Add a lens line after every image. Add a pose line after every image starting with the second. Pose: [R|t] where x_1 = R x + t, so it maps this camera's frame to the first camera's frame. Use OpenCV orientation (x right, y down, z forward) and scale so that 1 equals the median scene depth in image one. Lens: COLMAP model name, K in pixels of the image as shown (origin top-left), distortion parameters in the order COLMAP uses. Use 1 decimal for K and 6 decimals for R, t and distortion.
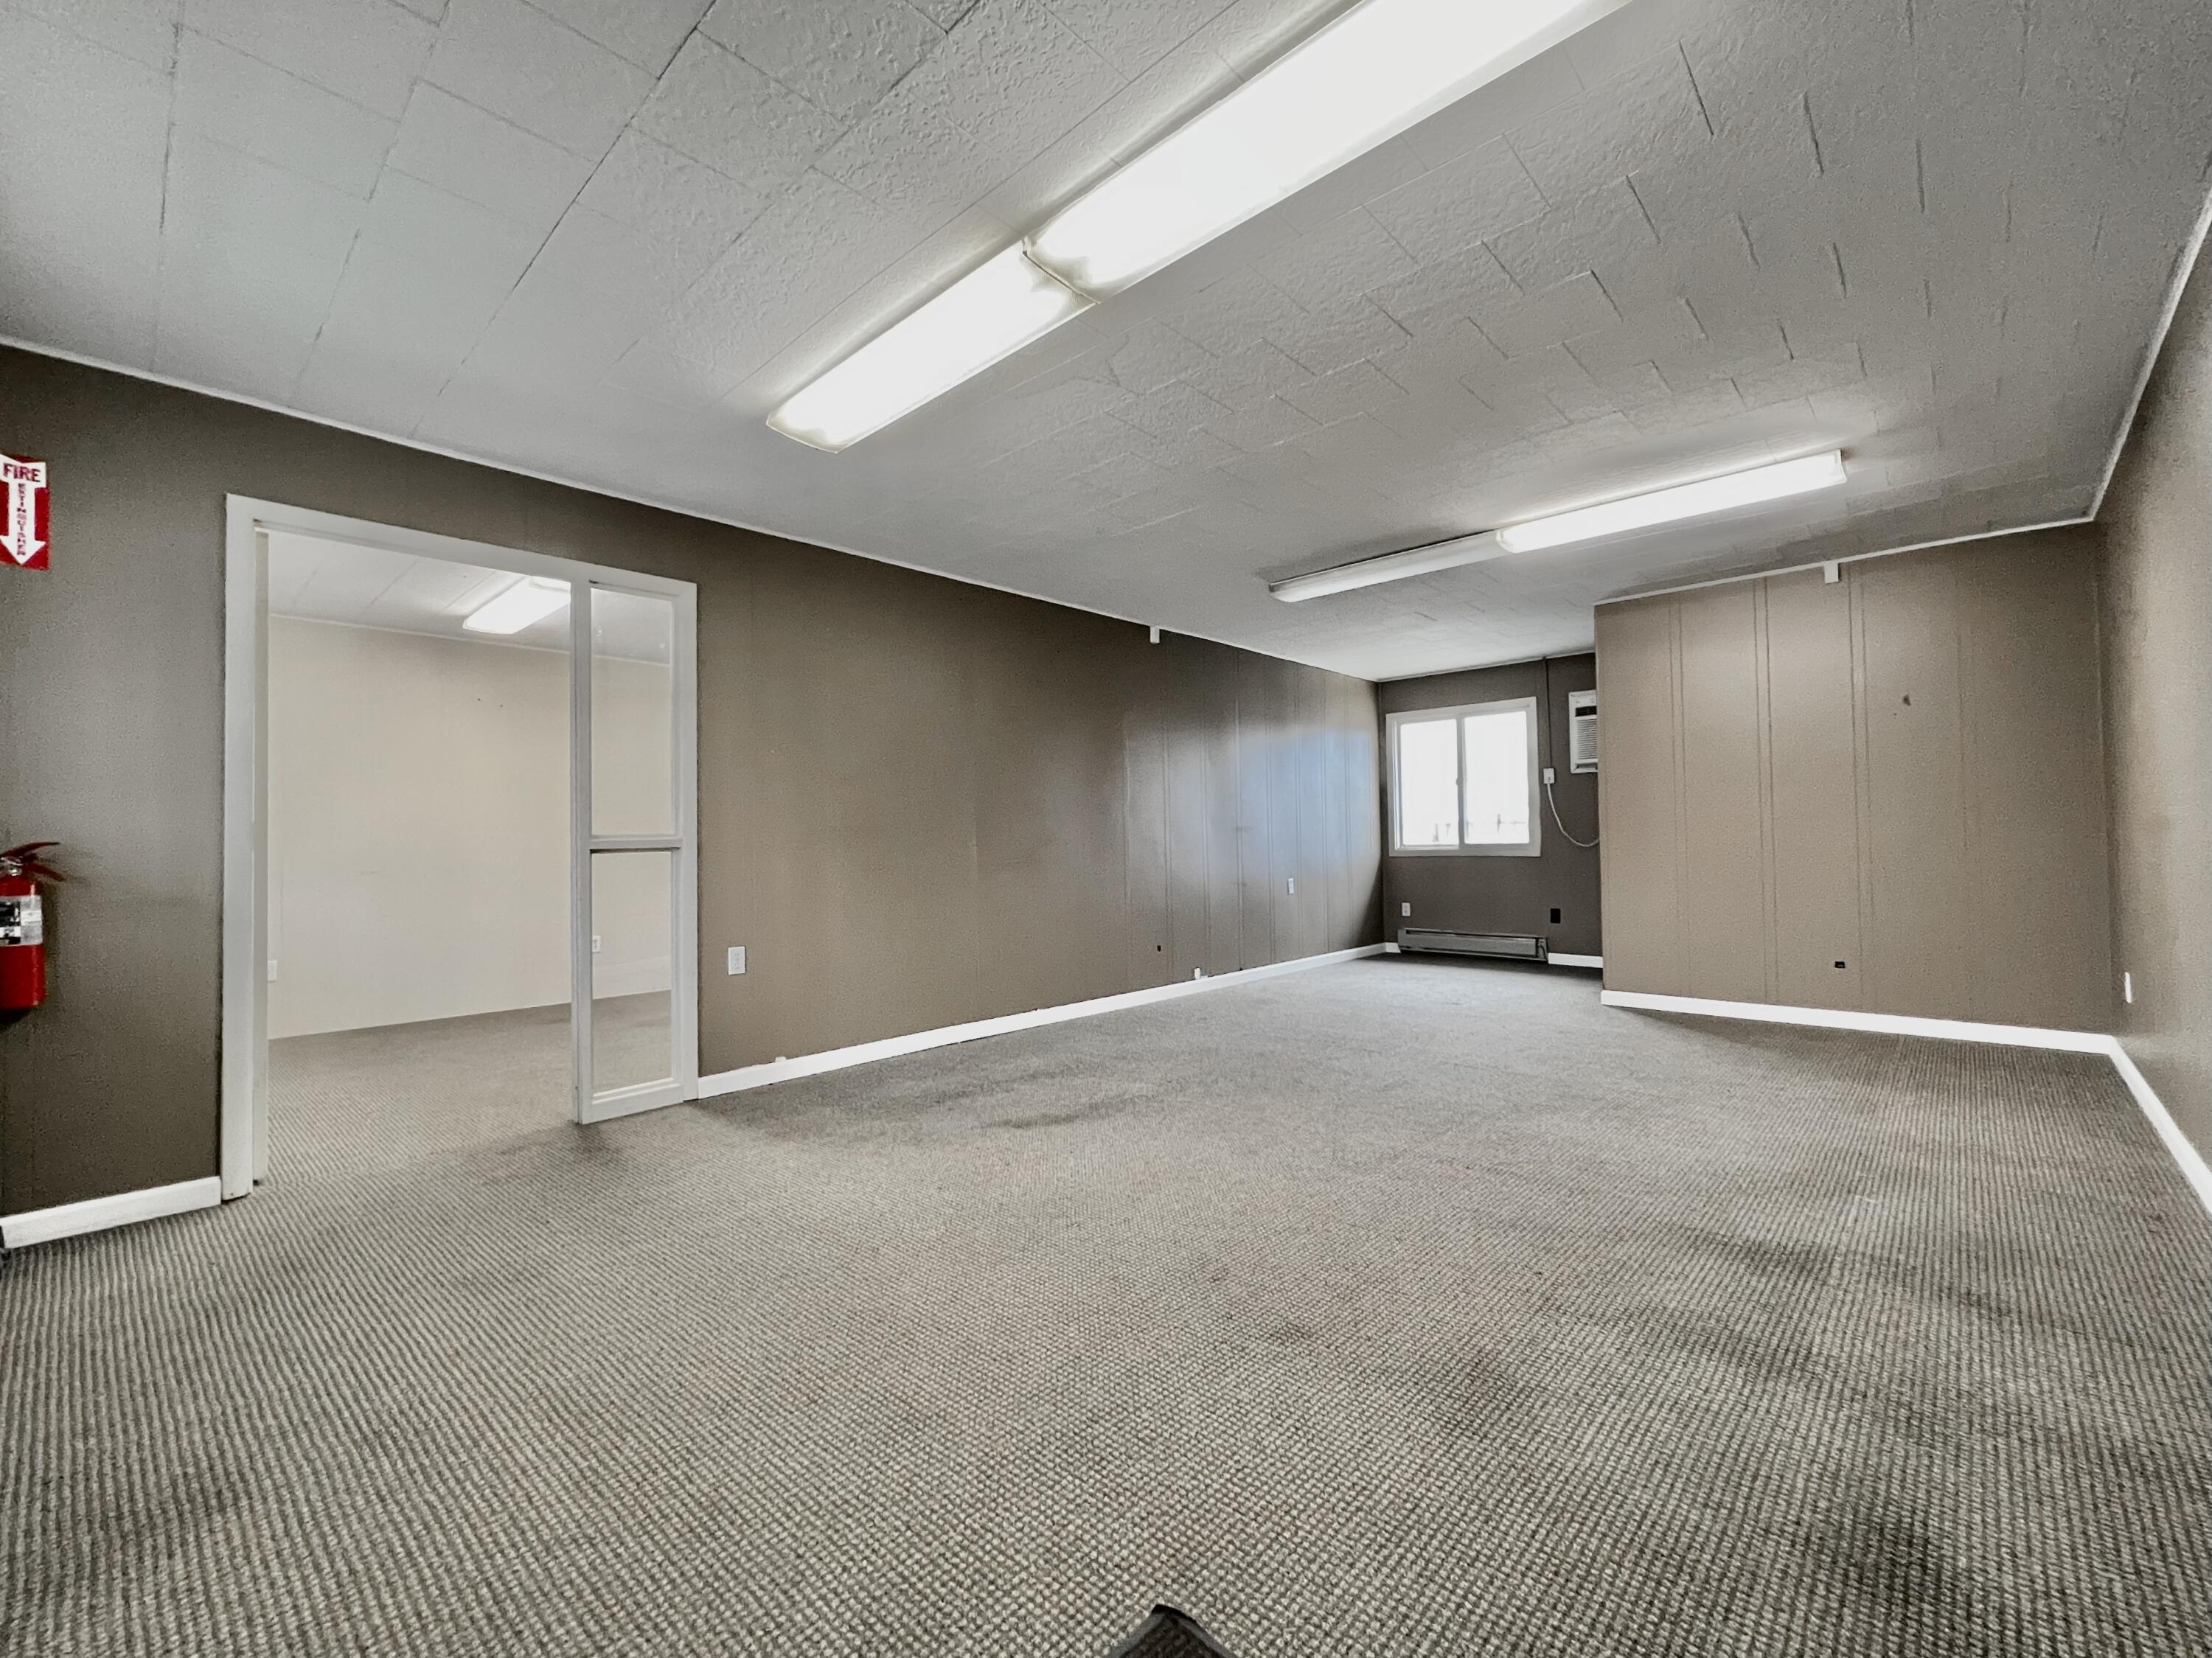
lens RADIAL K [[929.8, 0, 1100.6], [0, 929.8, 823.6], [0, 0, 1]] dist [-0.003512, 0.001204]
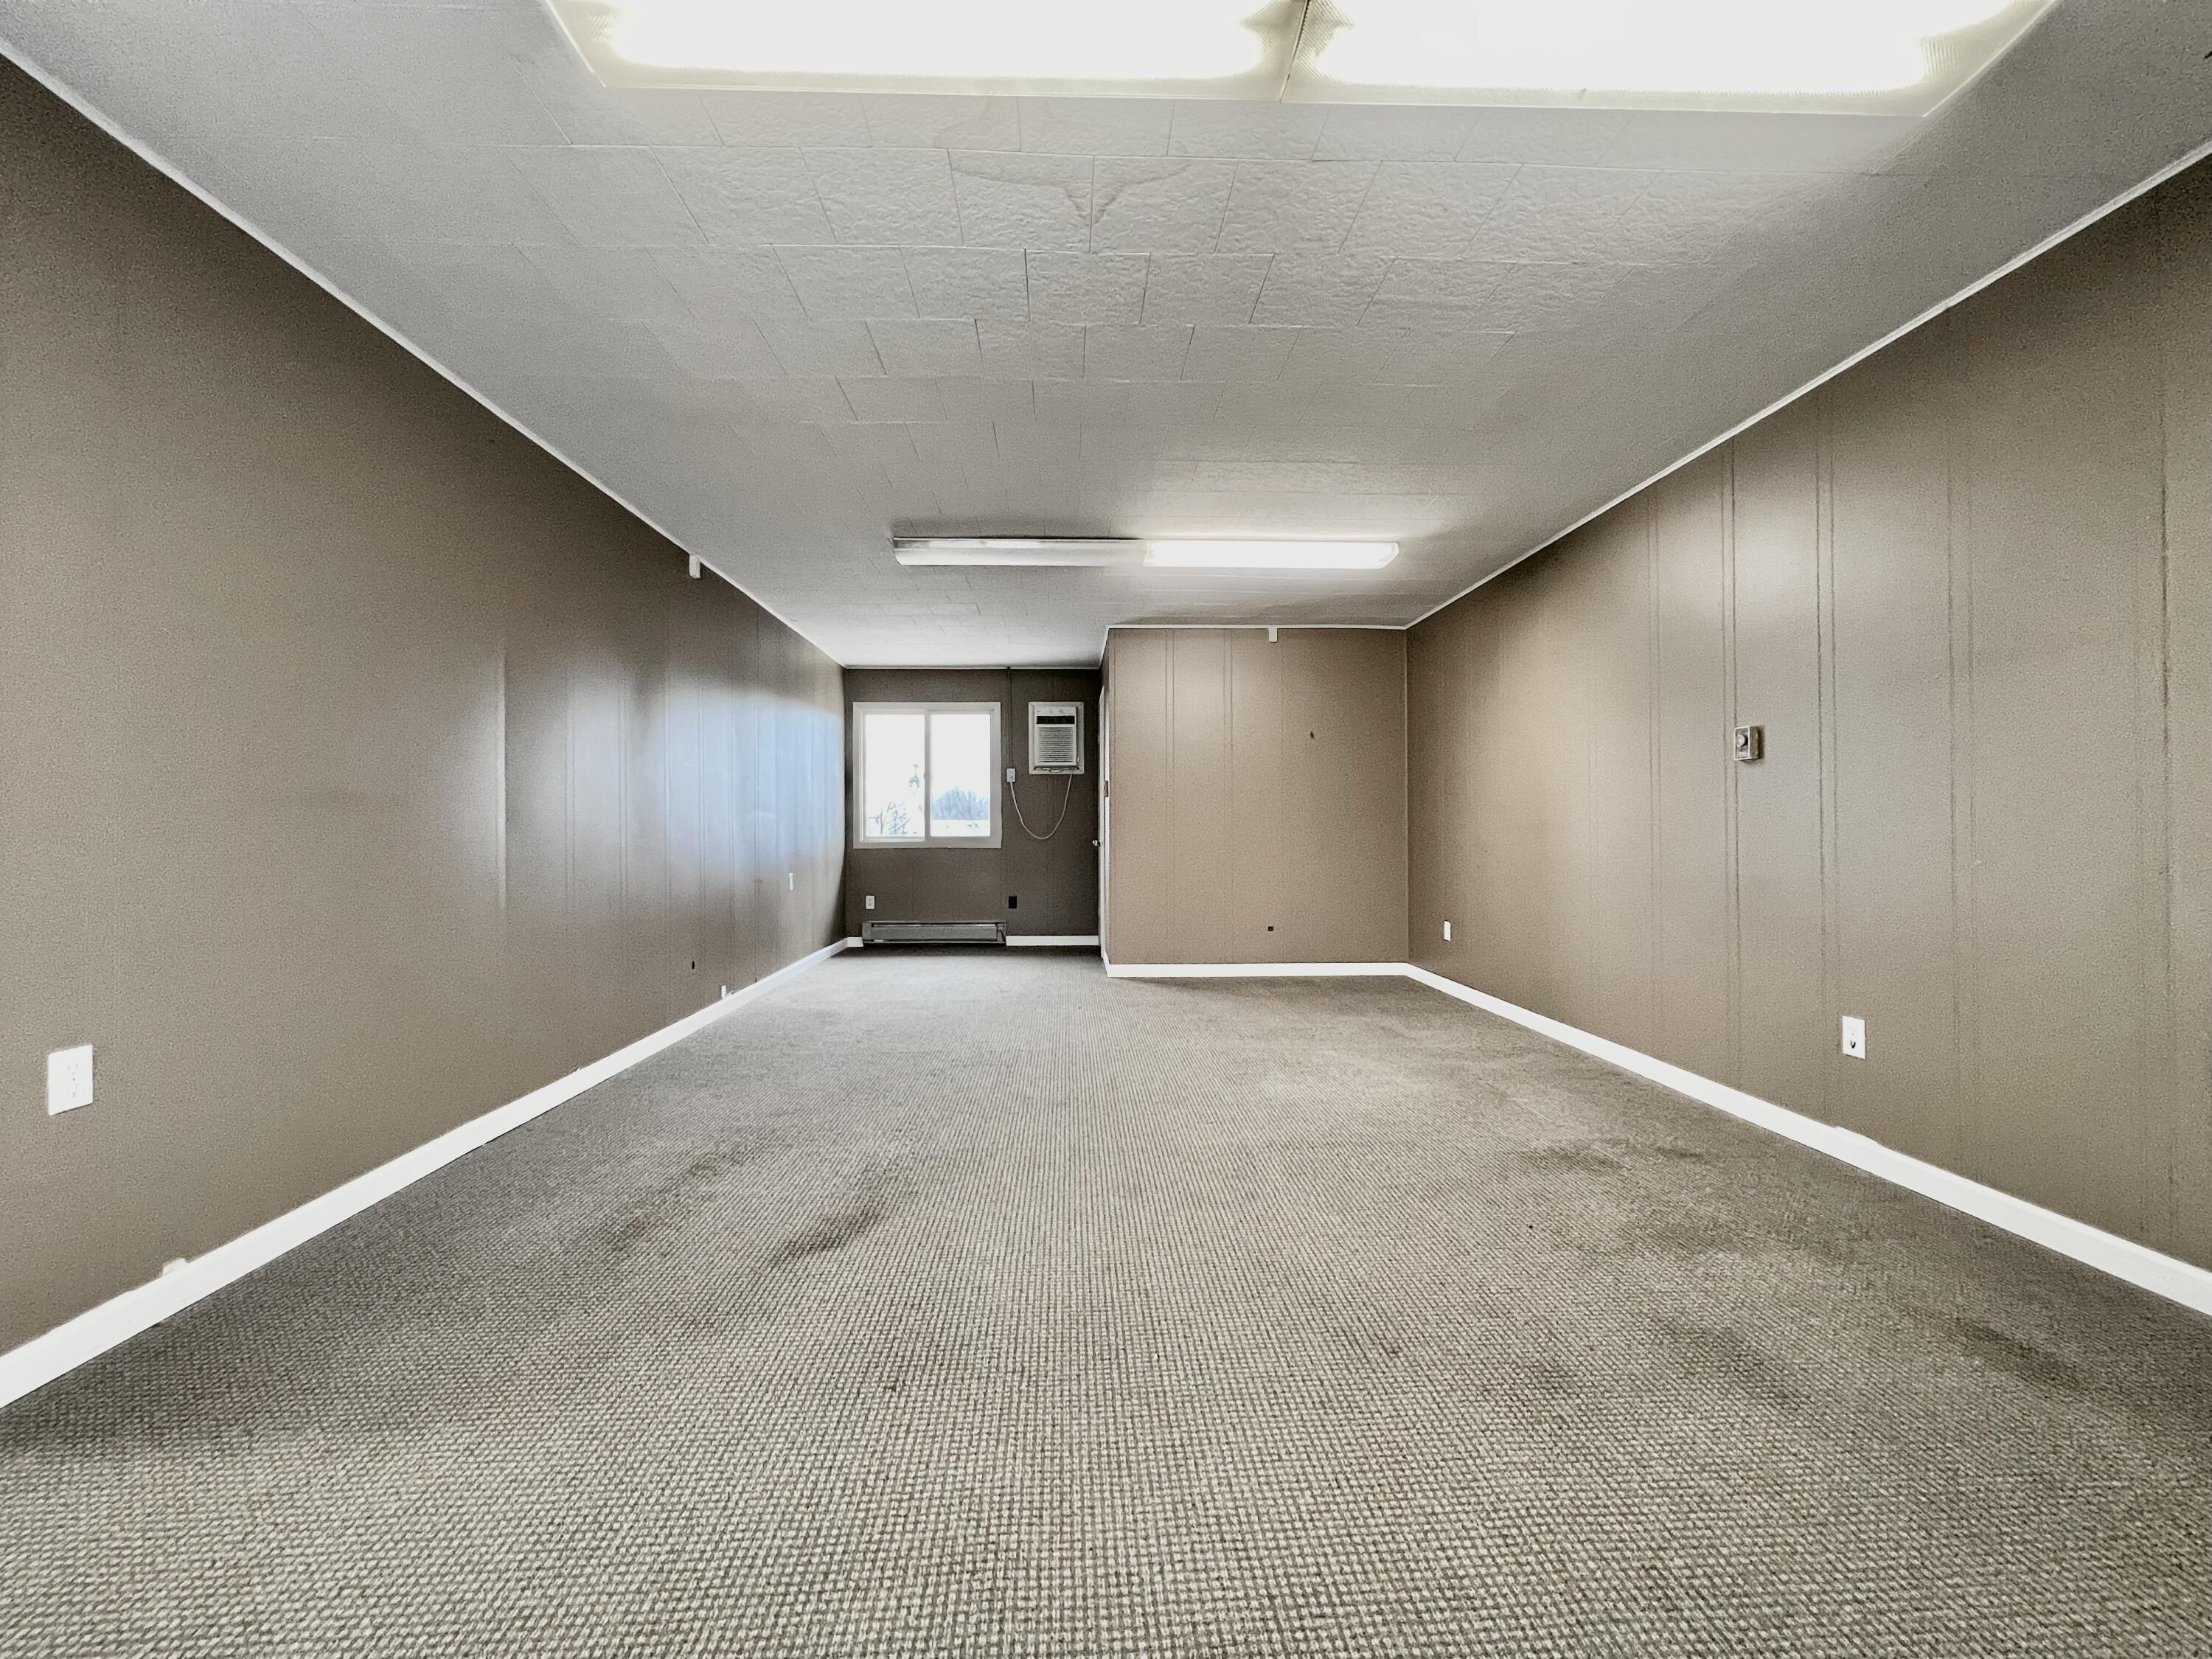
lens RADIAL K [[881.9, 0, 1098.9], [0, 881.9, 828.9], [0, 0, 1]] dist [-0.003197, 0.000539]
pose [[0.703435, 0.015161, 0.710598, -0.428723], [-0.023662, 0.999718, 0.002094, 0.017167], [-0.710366, -0.018287, 0.703595, 0.434796]]
